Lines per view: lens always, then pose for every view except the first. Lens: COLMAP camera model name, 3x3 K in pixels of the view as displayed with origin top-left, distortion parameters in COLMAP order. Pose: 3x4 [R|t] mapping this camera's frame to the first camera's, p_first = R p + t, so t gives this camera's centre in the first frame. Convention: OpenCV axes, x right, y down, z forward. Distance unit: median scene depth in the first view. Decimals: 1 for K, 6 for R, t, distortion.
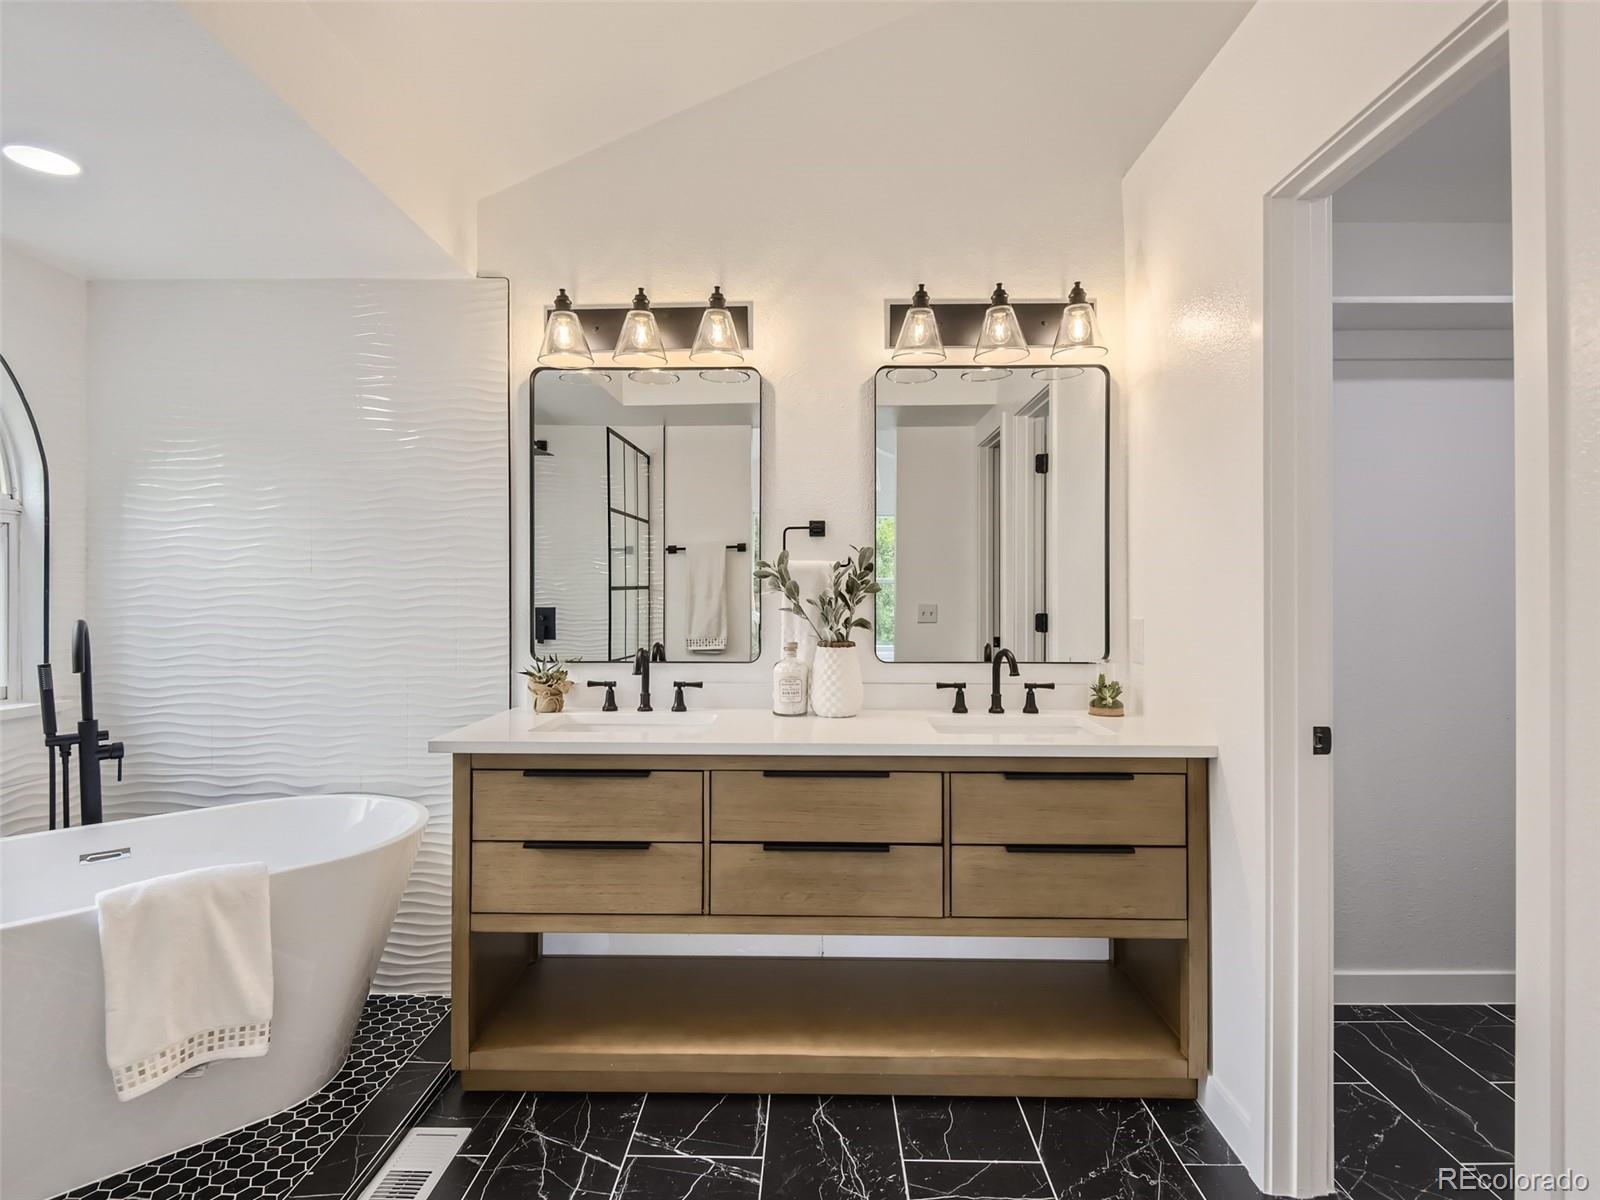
lens RADIAL K [[834.7, 0, 800.0], [0, 834.7, 600.0], [0, 0, 1]] dist [0.001033, -0.000716]
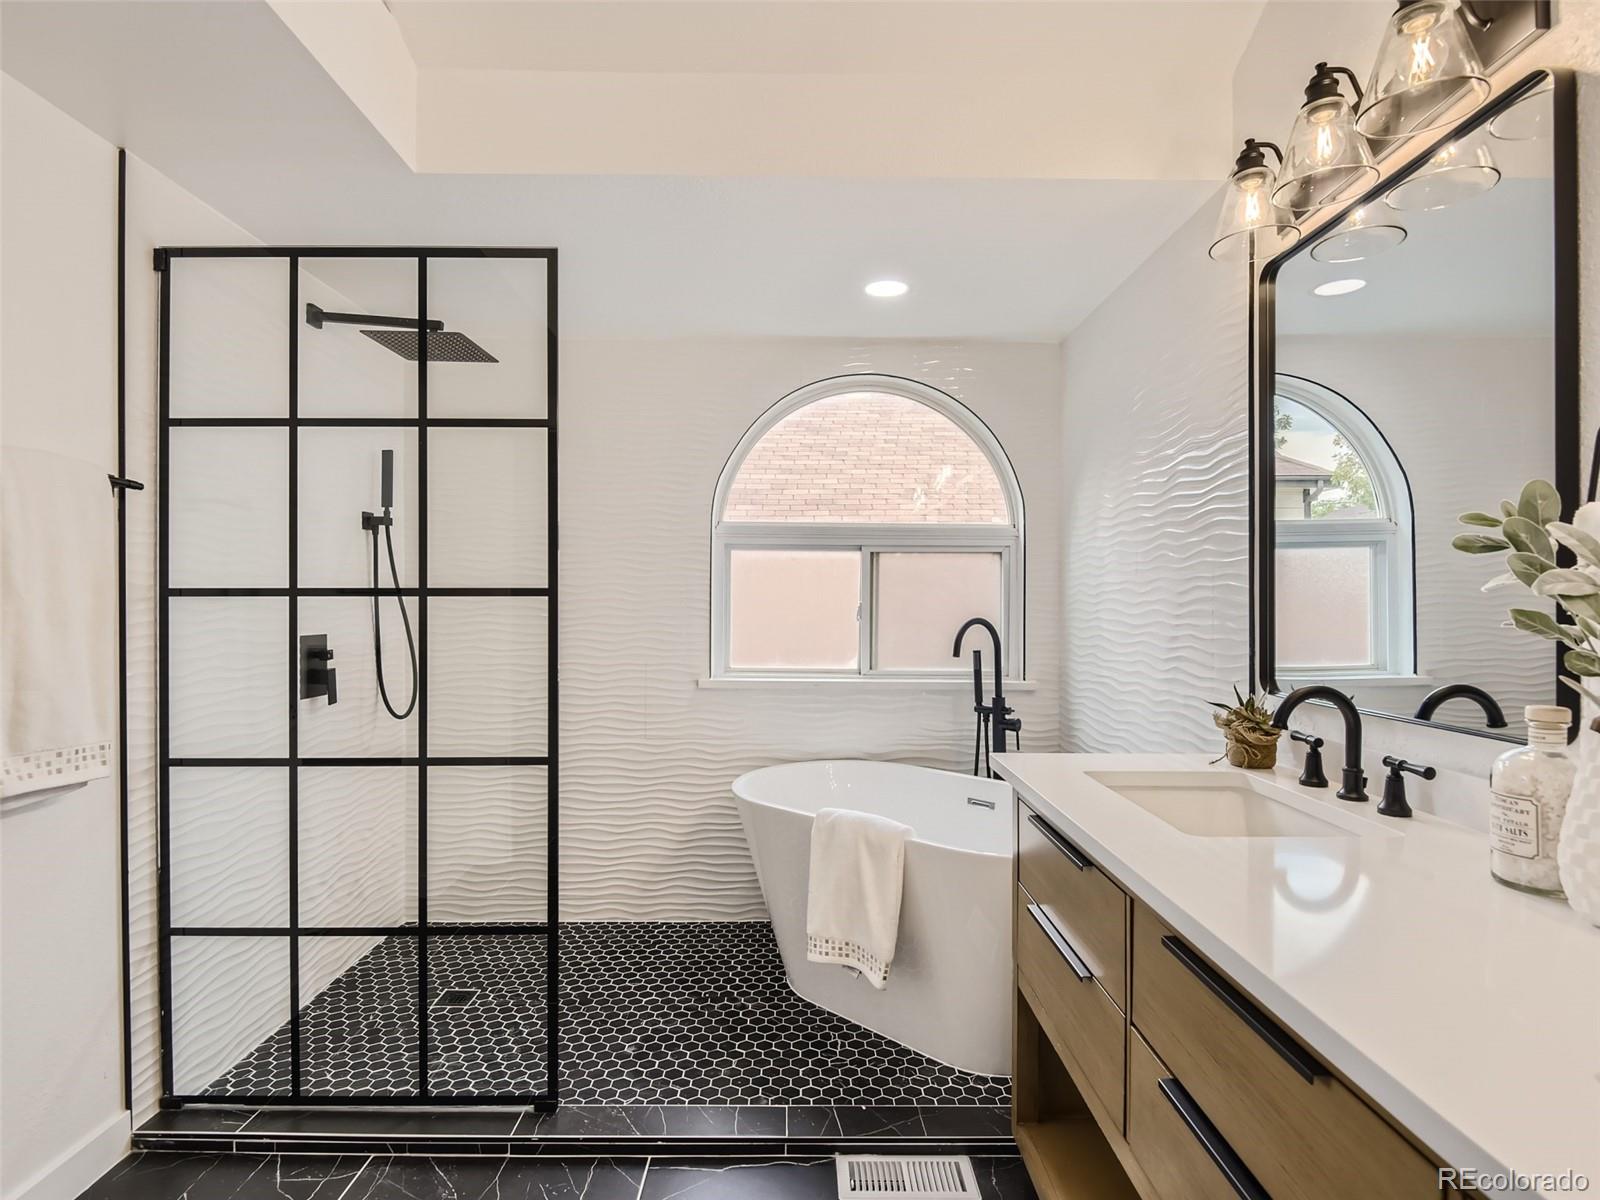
lens RADIAL K [[834.7, 0, 800.0], [0, 834.7, 600.0], [0, 0, 1]] dist [0.001033, -0.000716]
pose [[0.015364, -0.003126, -0.999877, 0.491008], [-0.005767, 0.999978, -0.003215, 0.001844], [0.999865, 0.005816, 0.015346, 0.797289]]
